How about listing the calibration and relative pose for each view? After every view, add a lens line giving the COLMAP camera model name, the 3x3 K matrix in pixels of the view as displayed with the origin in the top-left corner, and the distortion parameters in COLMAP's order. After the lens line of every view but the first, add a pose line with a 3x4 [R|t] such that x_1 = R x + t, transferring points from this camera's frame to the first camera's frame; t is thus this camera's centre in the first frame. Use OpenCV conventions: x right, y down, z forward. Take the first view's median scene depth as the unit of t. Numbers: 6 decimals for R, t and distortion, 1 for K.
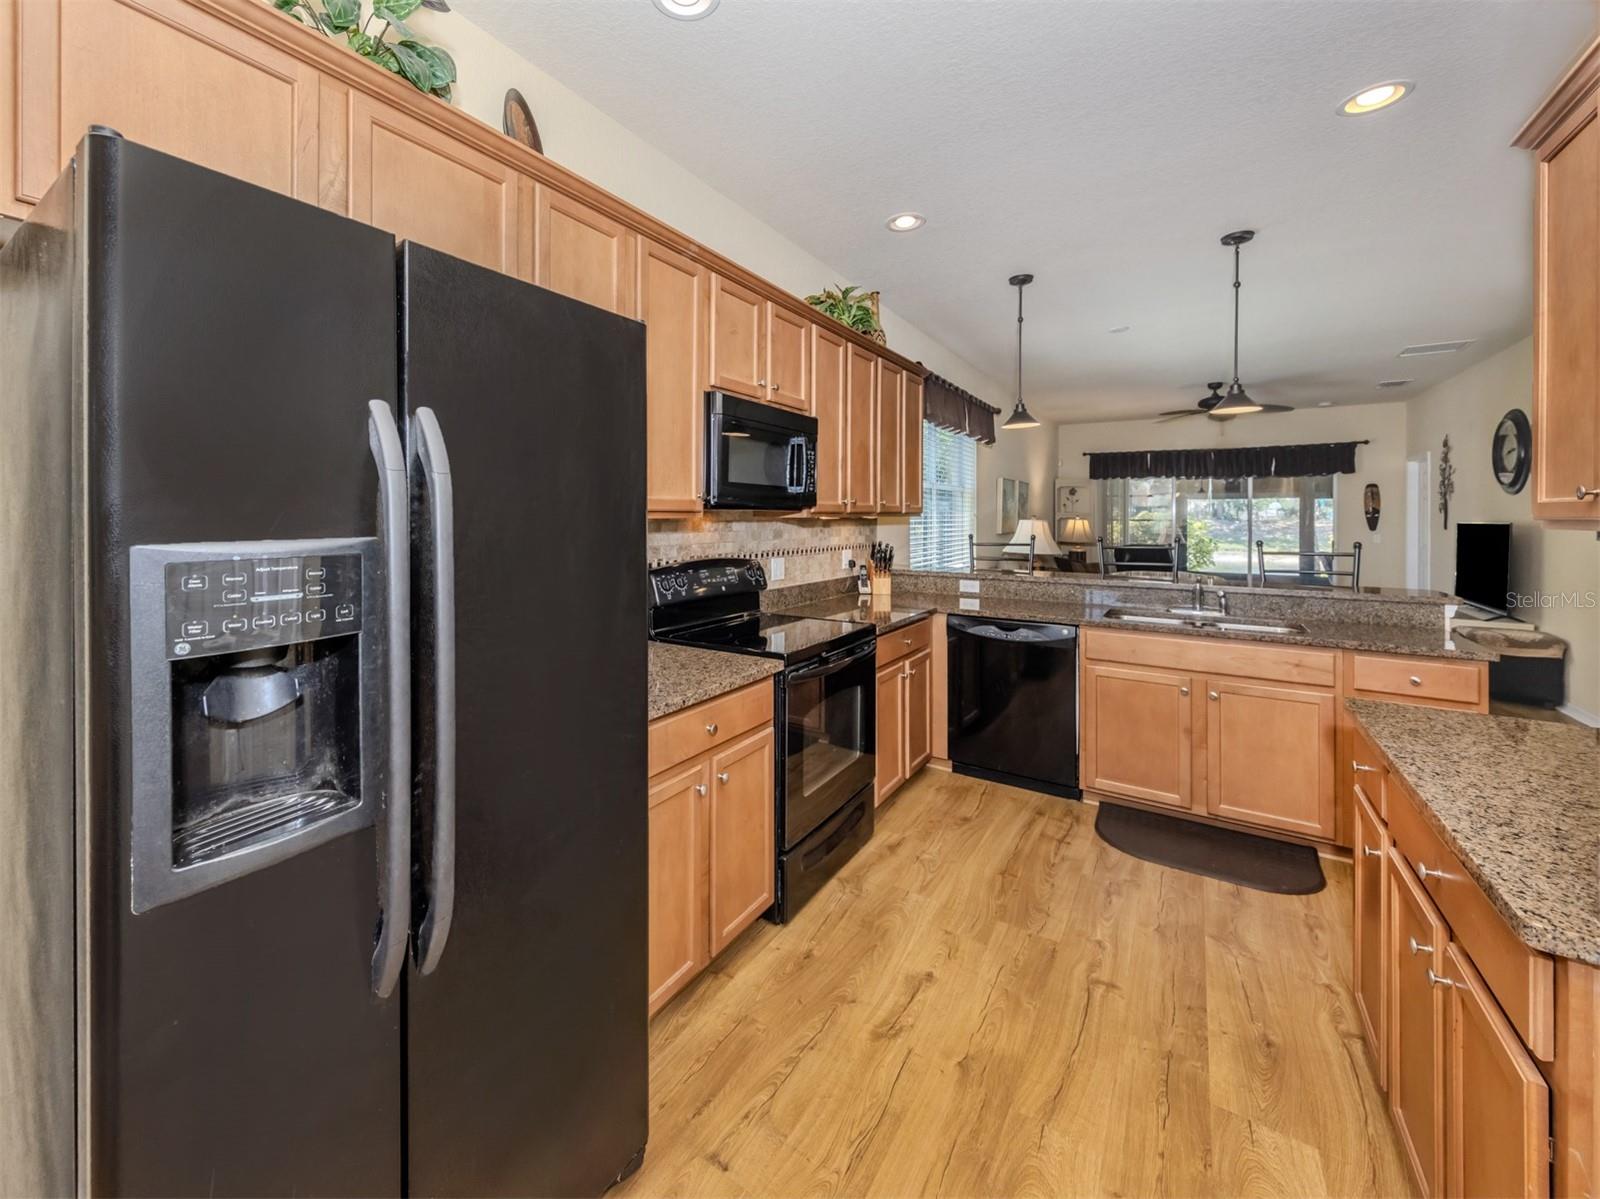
lens RADIAL K [[640.9, 0, 739.1], [0, 640.9, 511.1], [0, 0, 1]] dist [0.000599, -0.000151]
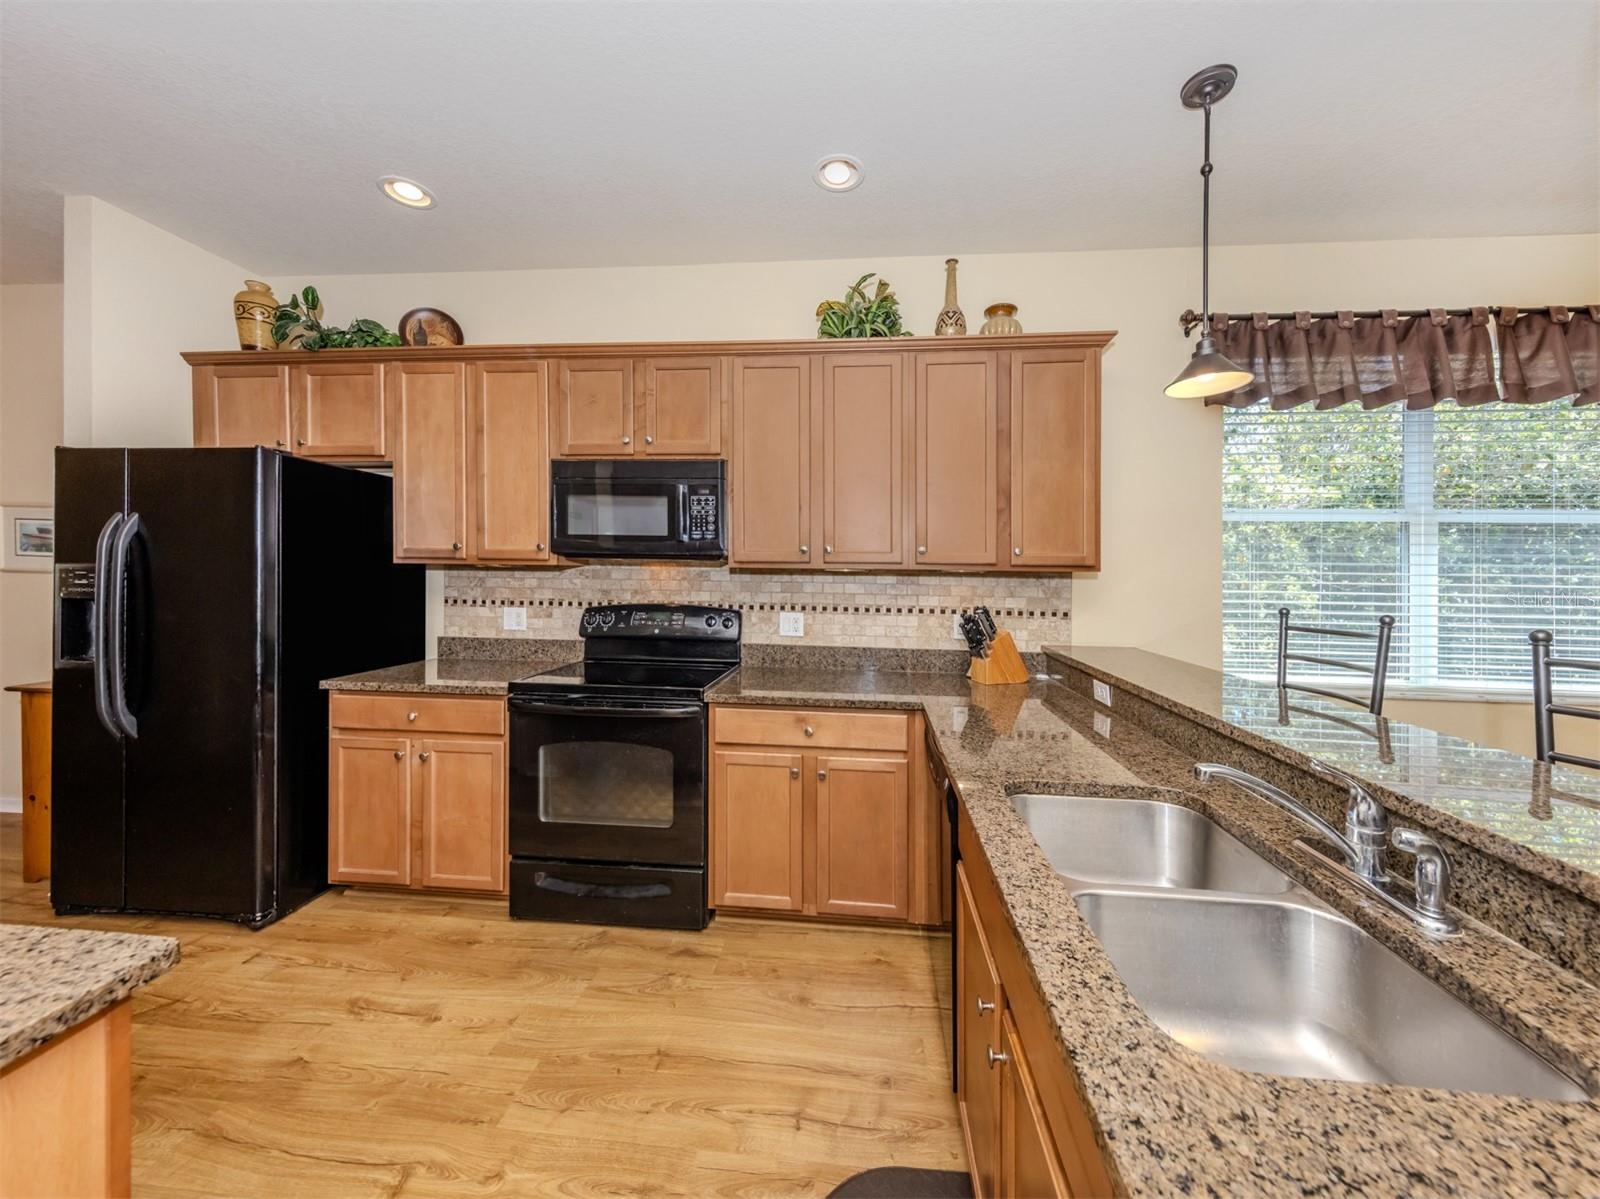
lens RADIAL K [[570.9, 0, 816.6], [0, 570.9, 582.3], [0, 0, 1]] dist [0.003272, -0.000056]
pose [[0.501977, 0.019220, -0.864667, 0.861887], [-0.007729, 0.999813, 0.017737, 0.016233], [0.864846, -0.002221, 0.502031, 0.680831]]
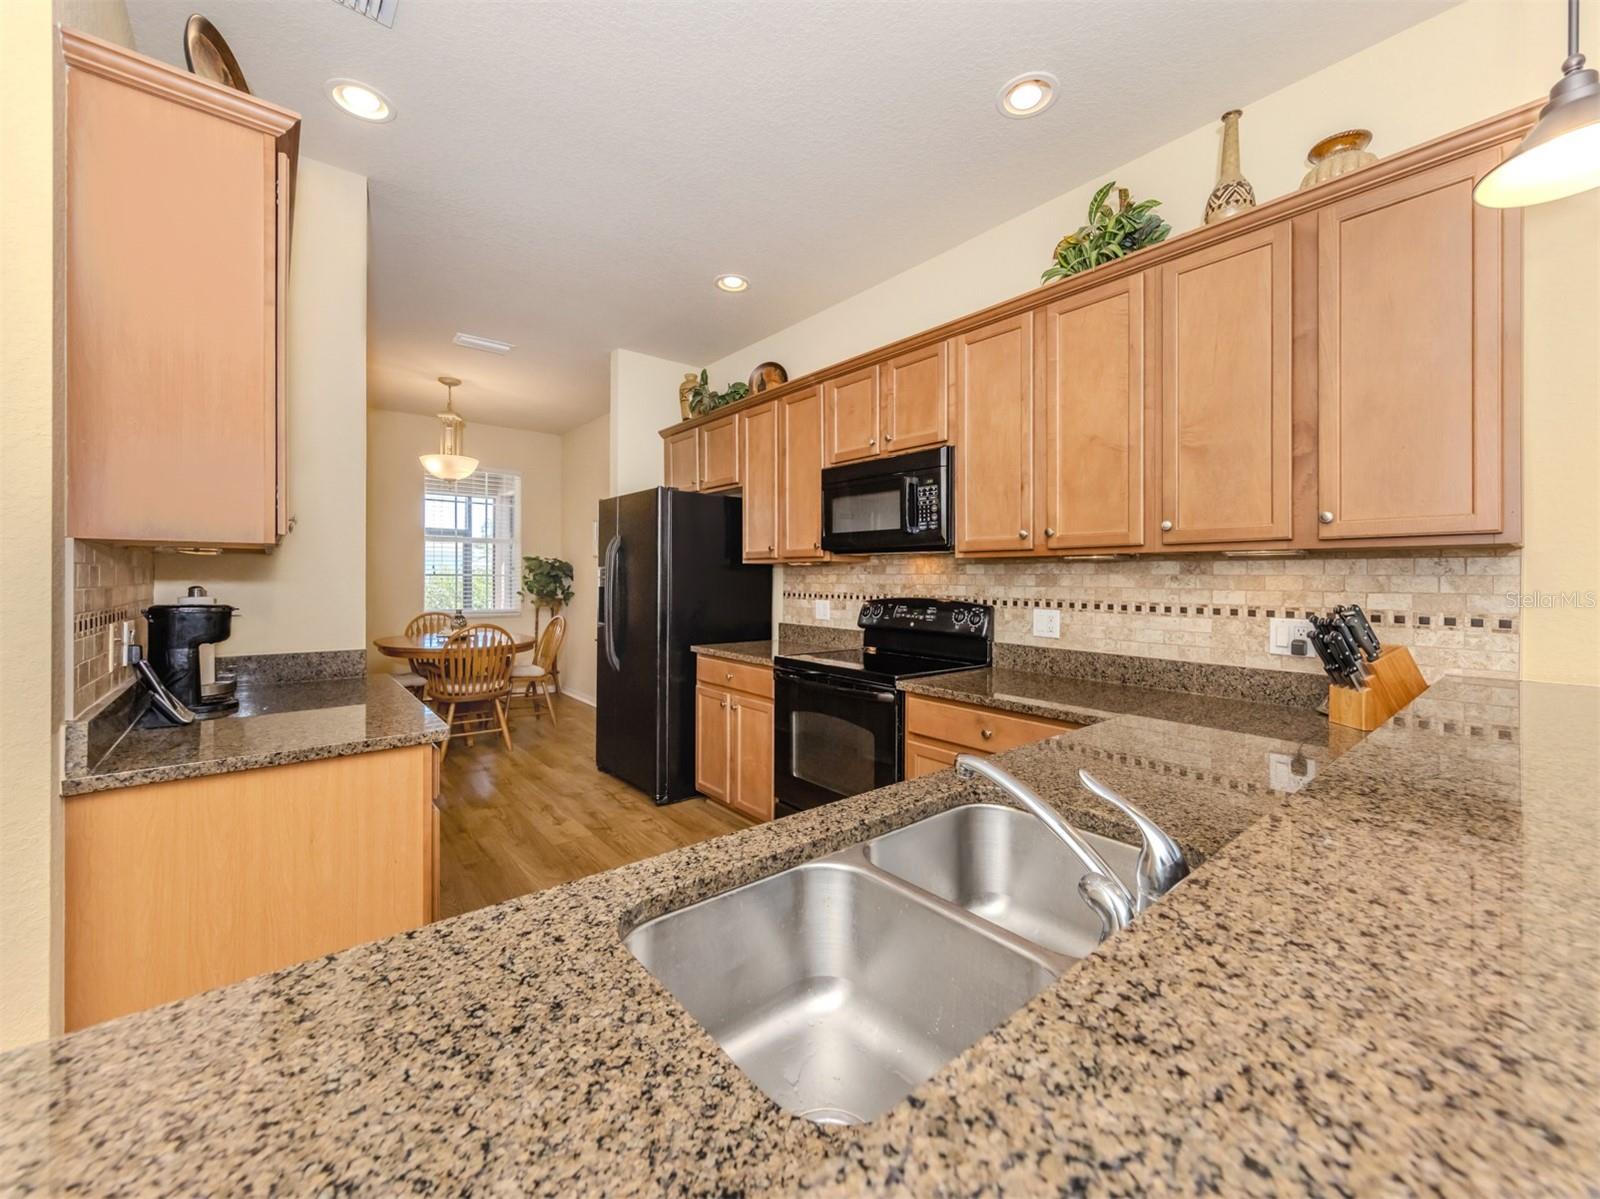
lens RADIAL K [[631.6, 0, 813.5], [0, 631.6, 597.0], [0, 0, 1]] dist [0.001639, 0.000016]
pose [[-0.245872, 0.022997, -0.969030, 0.974134], [-0.002650, 0.999699, 0.024397, 0.042877], [0.969299, 0.008567, -0.245737, 1.002097]]
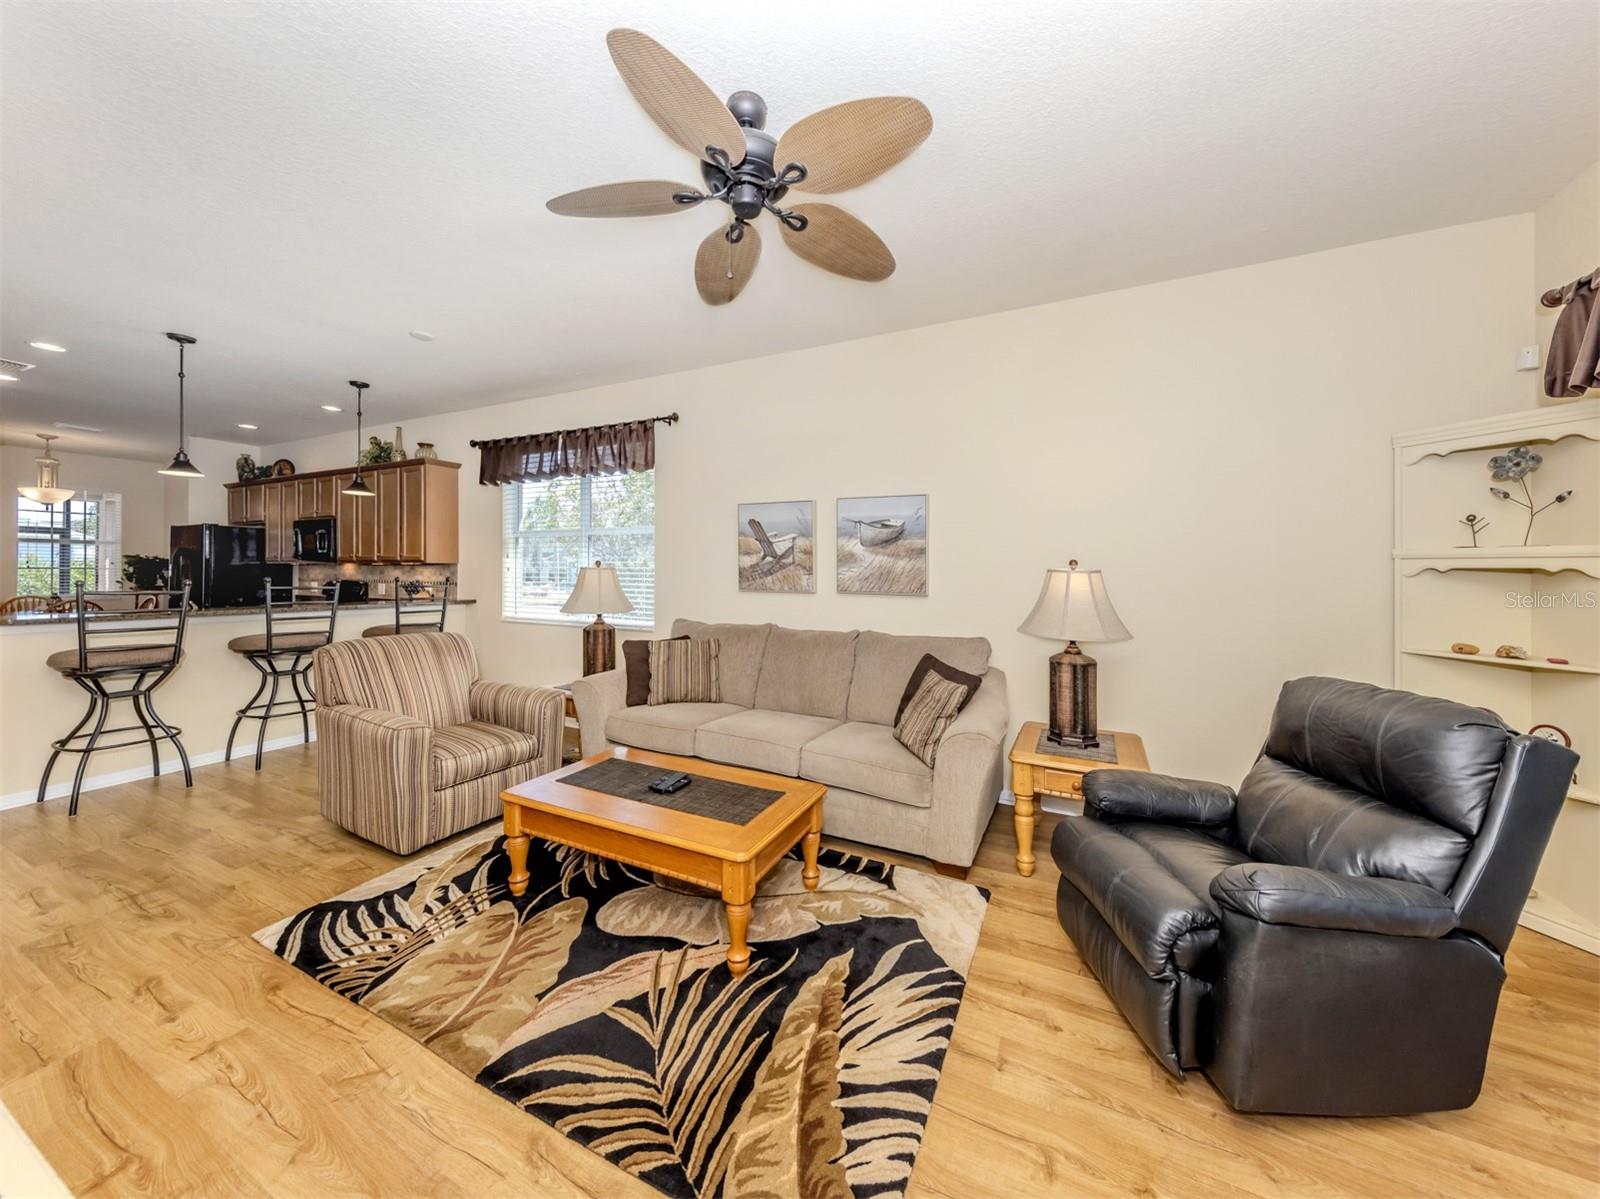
lens RADIAL K [[585.5, 0, 784.1], [0, 585.5, 569.3], [0, 0, 1]] dist [0.004585, -0.000286]
pose [[0.139007, -0.011545, -0.990224, 2.271603], [-0.004630, 0.999914, -0.012308, 0.048126], [0.990281, 0.006295, 0.138942, 2.181191]]
